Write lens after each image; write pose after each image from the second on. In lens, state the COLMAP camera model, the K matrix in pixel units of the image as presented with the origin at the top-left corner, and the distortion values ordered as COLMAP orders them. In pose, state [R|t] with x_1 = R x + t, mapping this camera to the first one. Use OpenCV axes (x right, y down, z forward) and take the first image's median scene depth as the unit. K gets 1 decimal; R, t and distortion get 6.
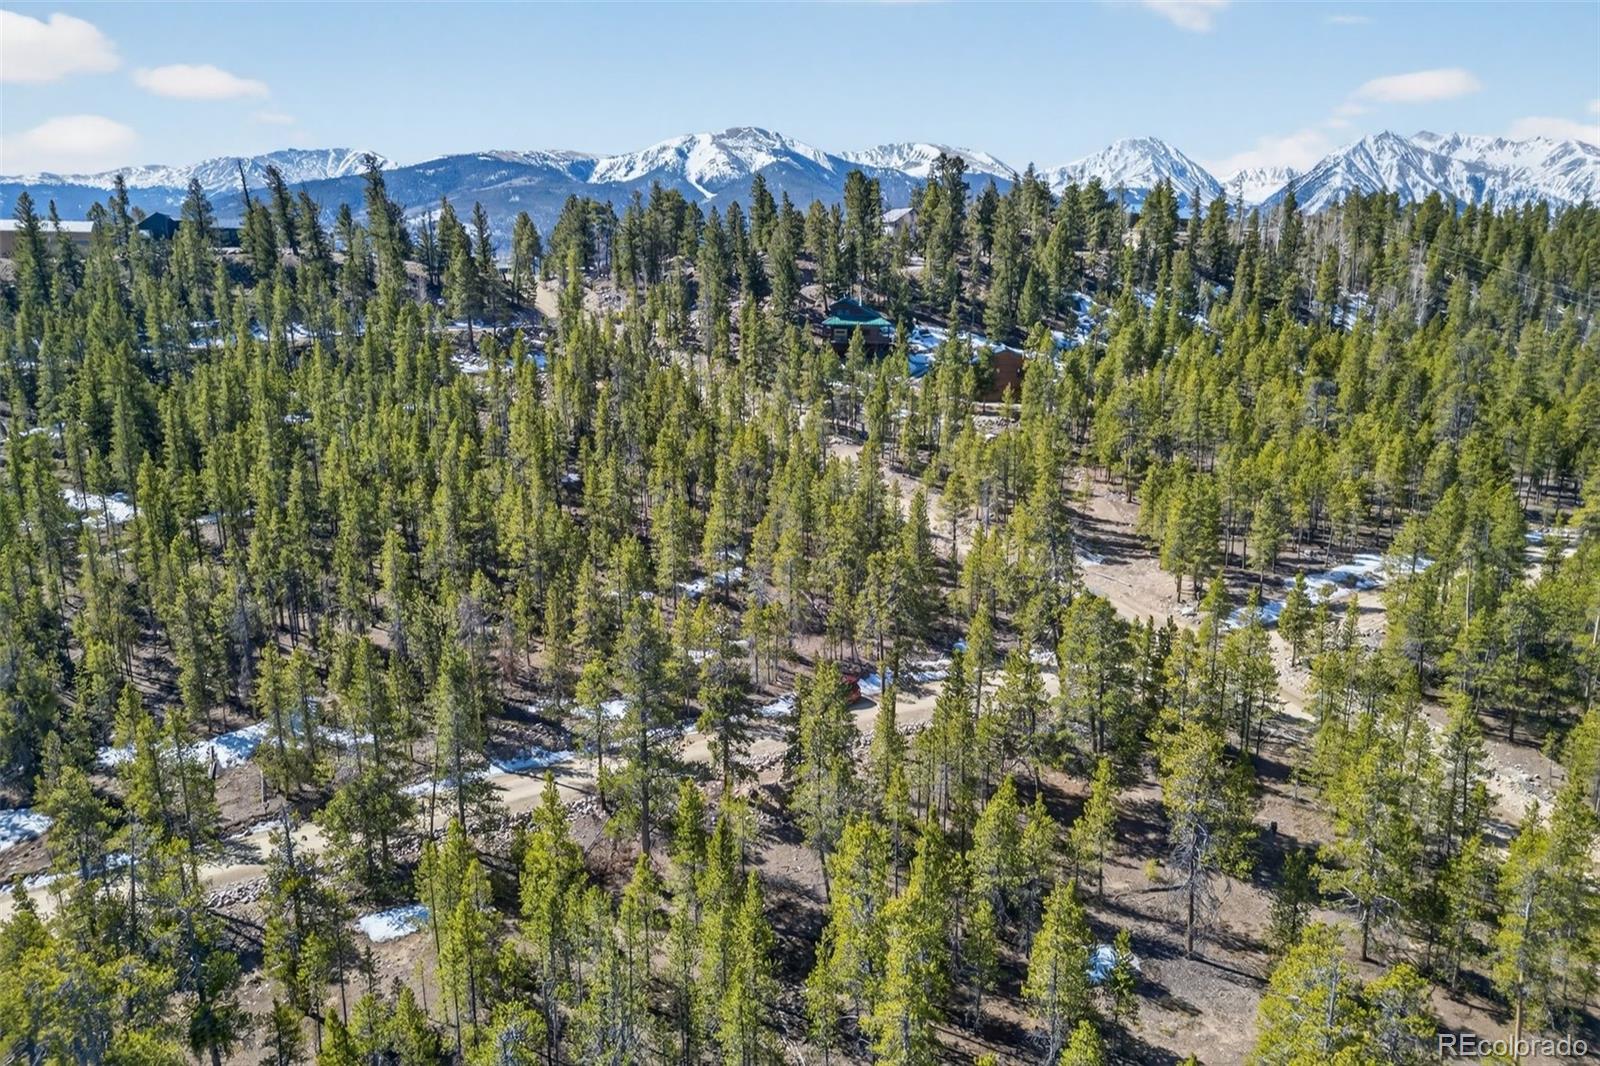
lens RADIAL K [[1113.4, 0, 800.0], [0, 1113.4, 533.0], [0, 0, 1]] dist [0.066530, -0.061144]
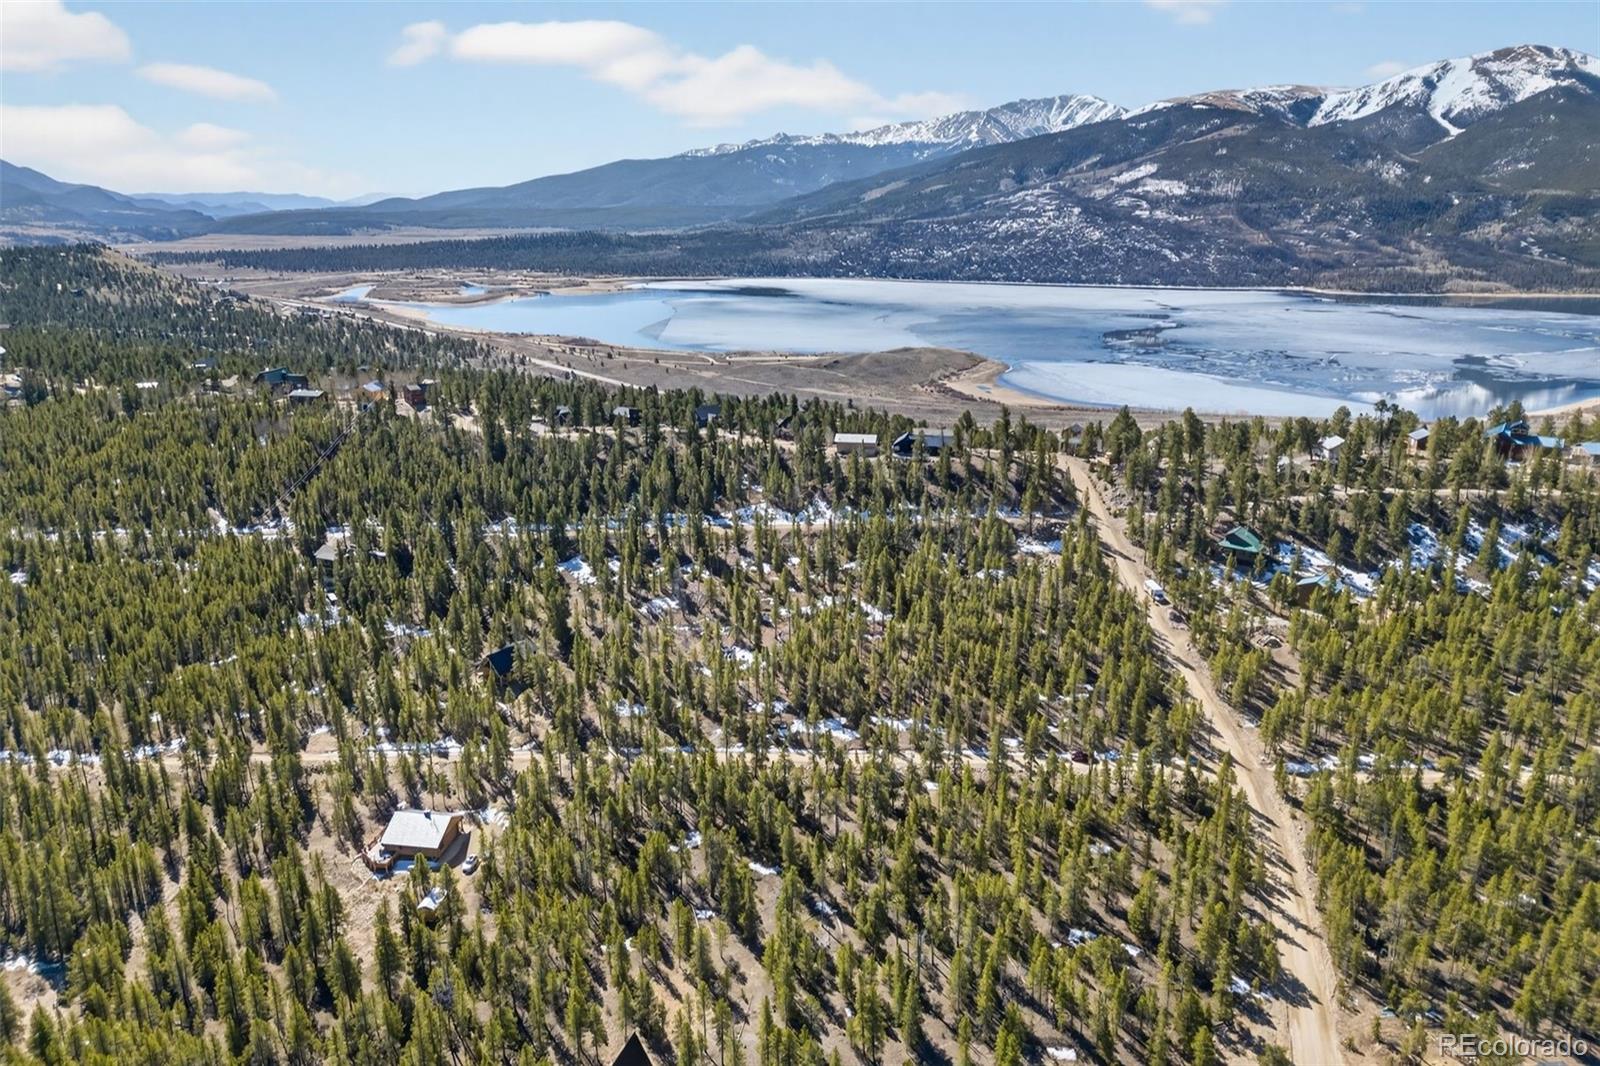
lens RADIAL K [[1113.4, 0, 800.0], [0, 1113.4, 533.0], [0, 0, 1]] dist [0.066530, -0.061144]
pose [[0.831532, 0.152143, -0.534235, 0.449352], [-0.121206, 0.988281, 0.092792, -0.310632], [0.542092, -0.012406, 0.840227, -0.942799]]
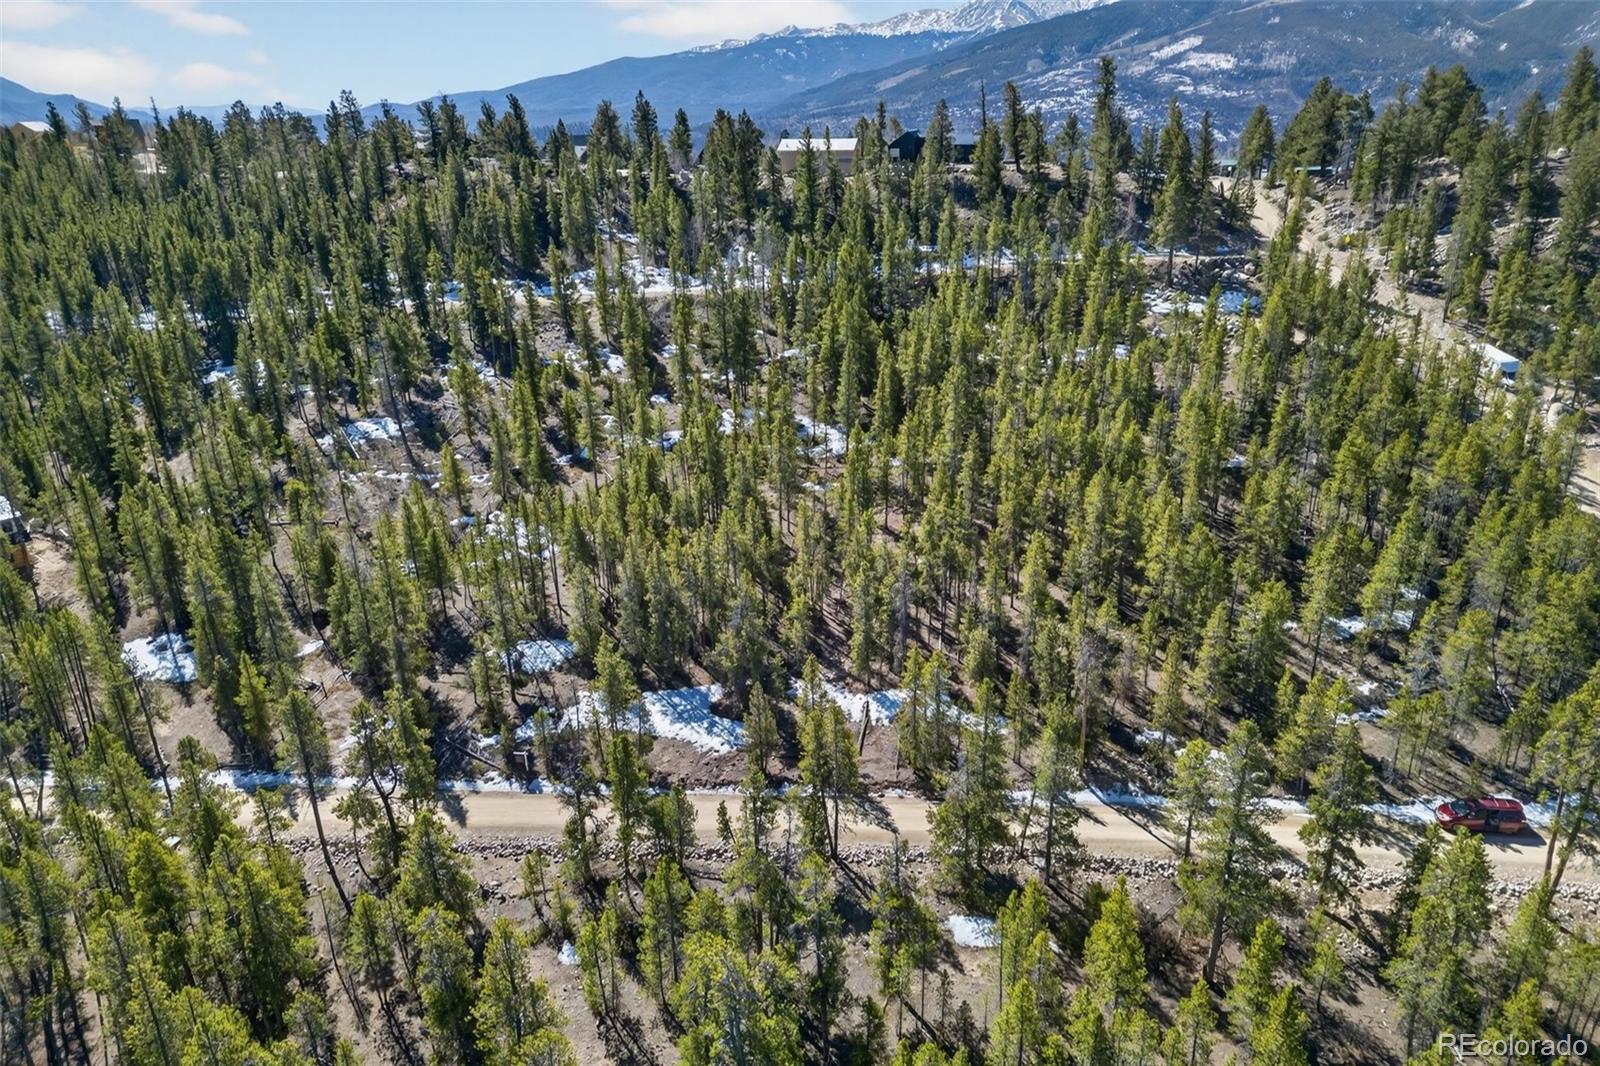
lens RADIAL K [[1112.0, 0, 806.1], [0, 1112.0, 584.3], [0, 0, 1]] dist [0.072867, -0.062152]
pose [[0.827868, 0.203071, -0.522873, 0.007518], [-0.110605, 0.972963, 0.202753, -0.075913], [0.549910, -0.110021, 0.827946, 0.000961]]
